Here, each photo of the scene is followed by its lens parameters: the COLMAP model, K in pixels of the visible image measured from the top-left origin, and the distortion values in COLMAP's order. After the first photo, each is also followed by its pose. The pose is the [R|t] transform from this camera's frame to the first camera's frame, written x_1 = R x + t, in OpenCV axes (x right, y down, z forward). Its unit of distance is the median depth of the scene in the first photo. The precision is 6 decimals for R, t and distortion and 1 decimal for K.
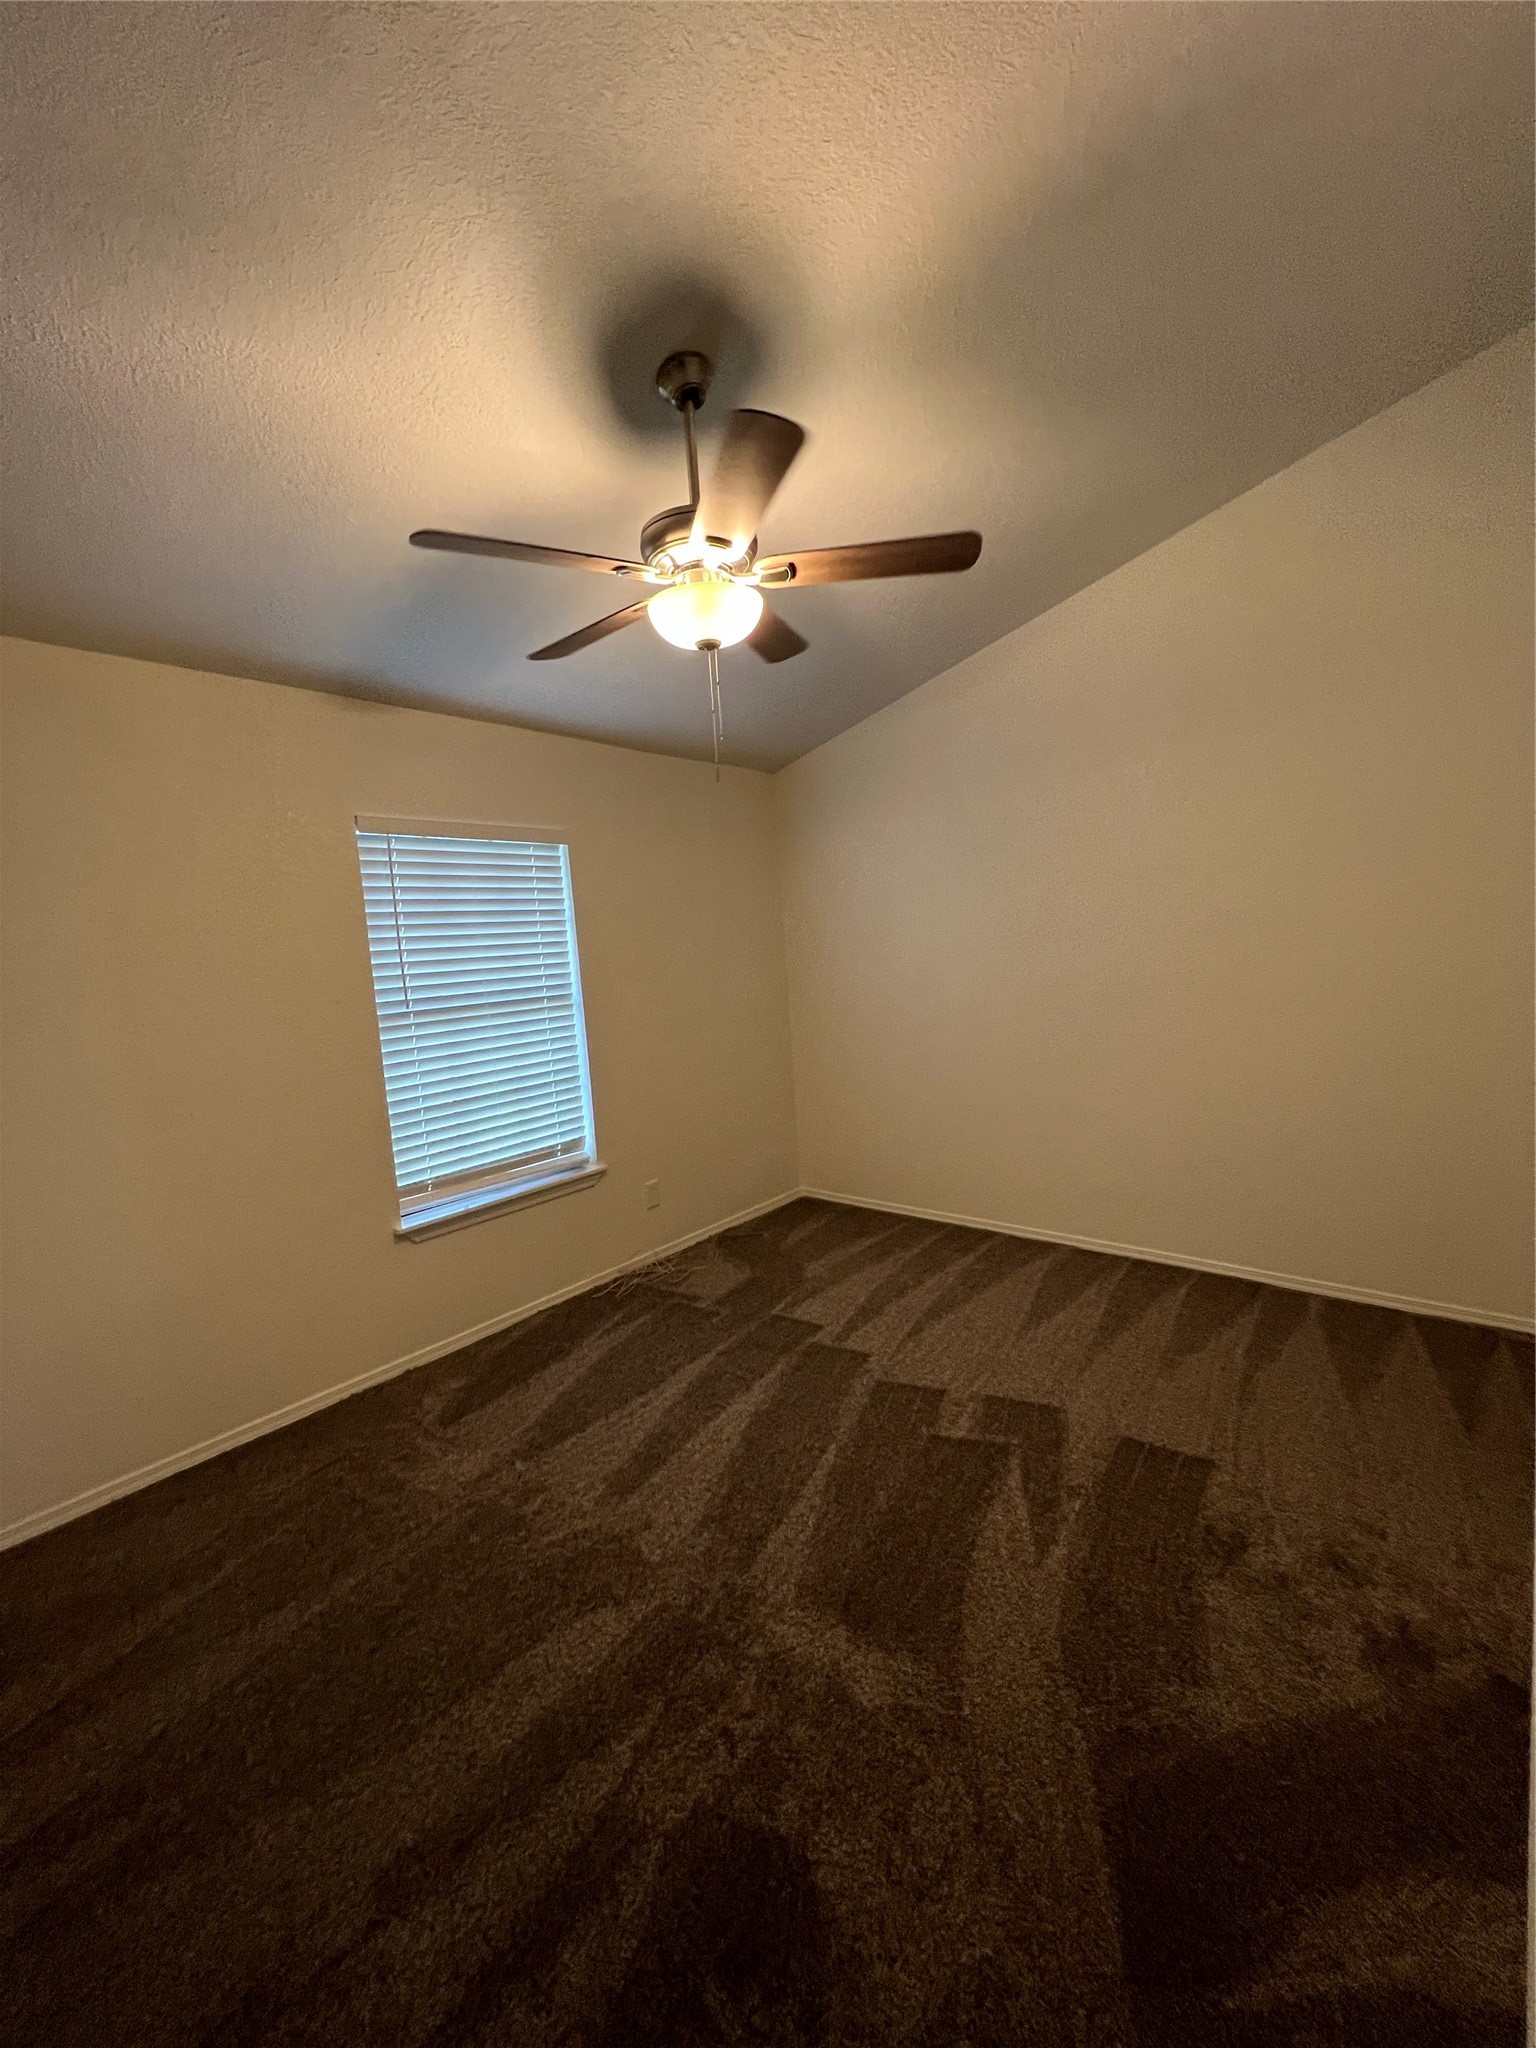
lens RADIAL K [[812.1, 0, 768.0], [0, 812.1, 1024.0], [0, 0, 1]] dist [0.000302, 0.000009]
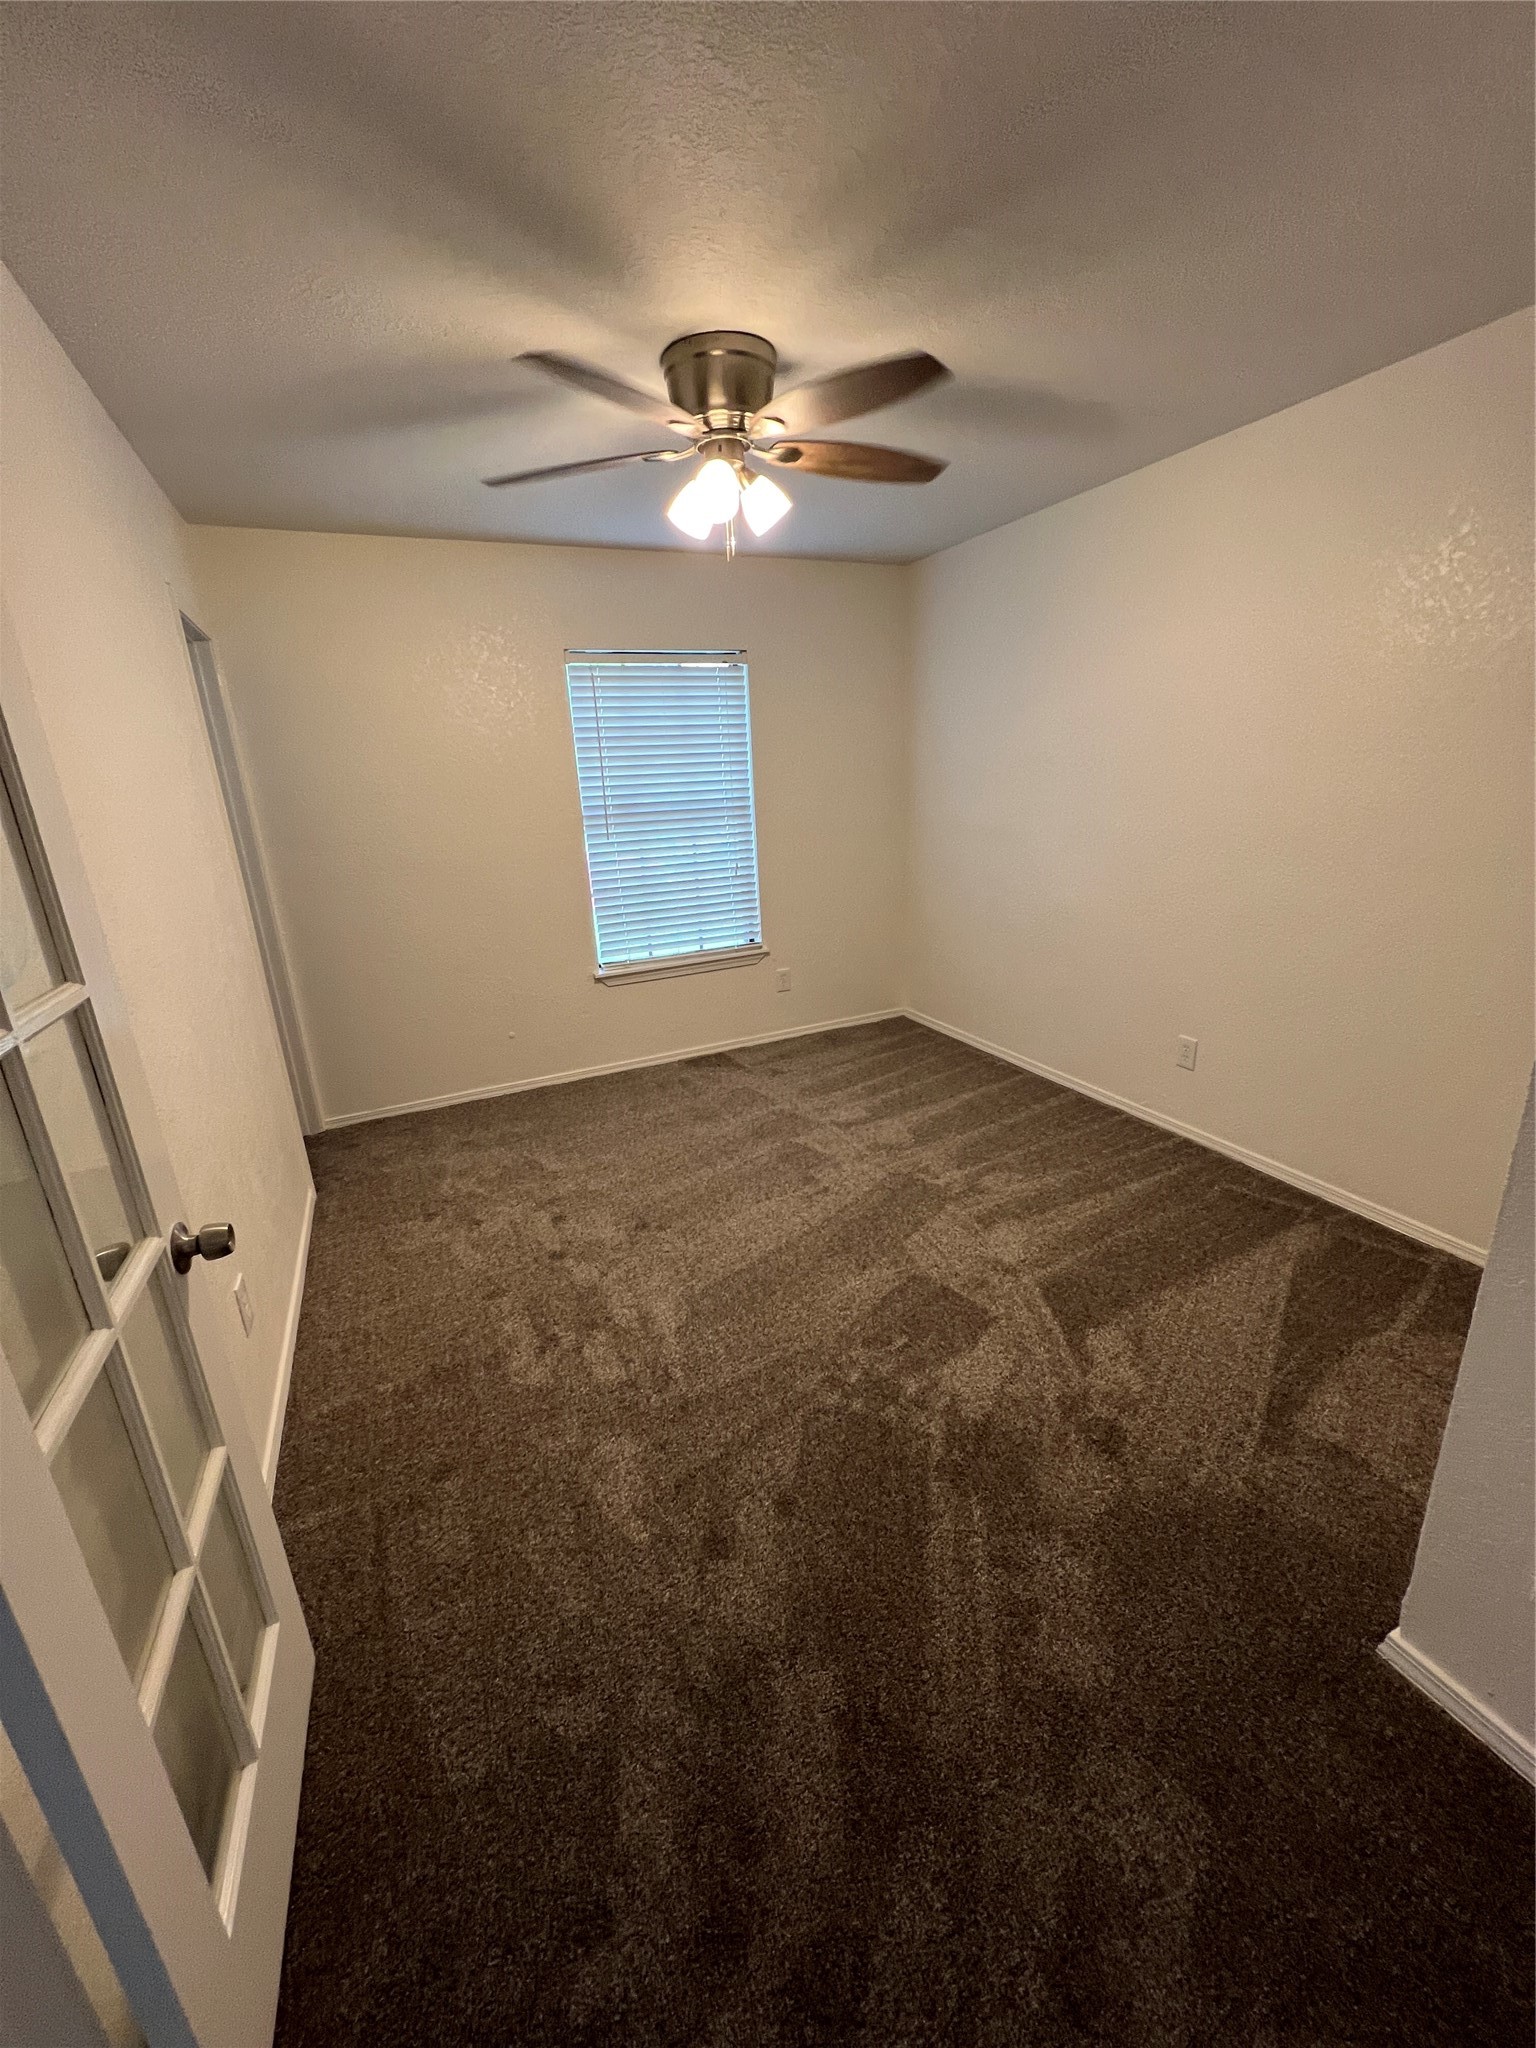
lens RADIAL K [[812.1, 0, 768.0], [0, 812.1, 1024.0], [0, 0, 1]] dist [0.000302, 0.000009]
pose [[0.895777, 0.218202, -0.387262, 0.326966], [-0.101007, 0.948353, 0.300707, -0.098548], [0.432876, -0.230250, 0.871552, -0.065839]]
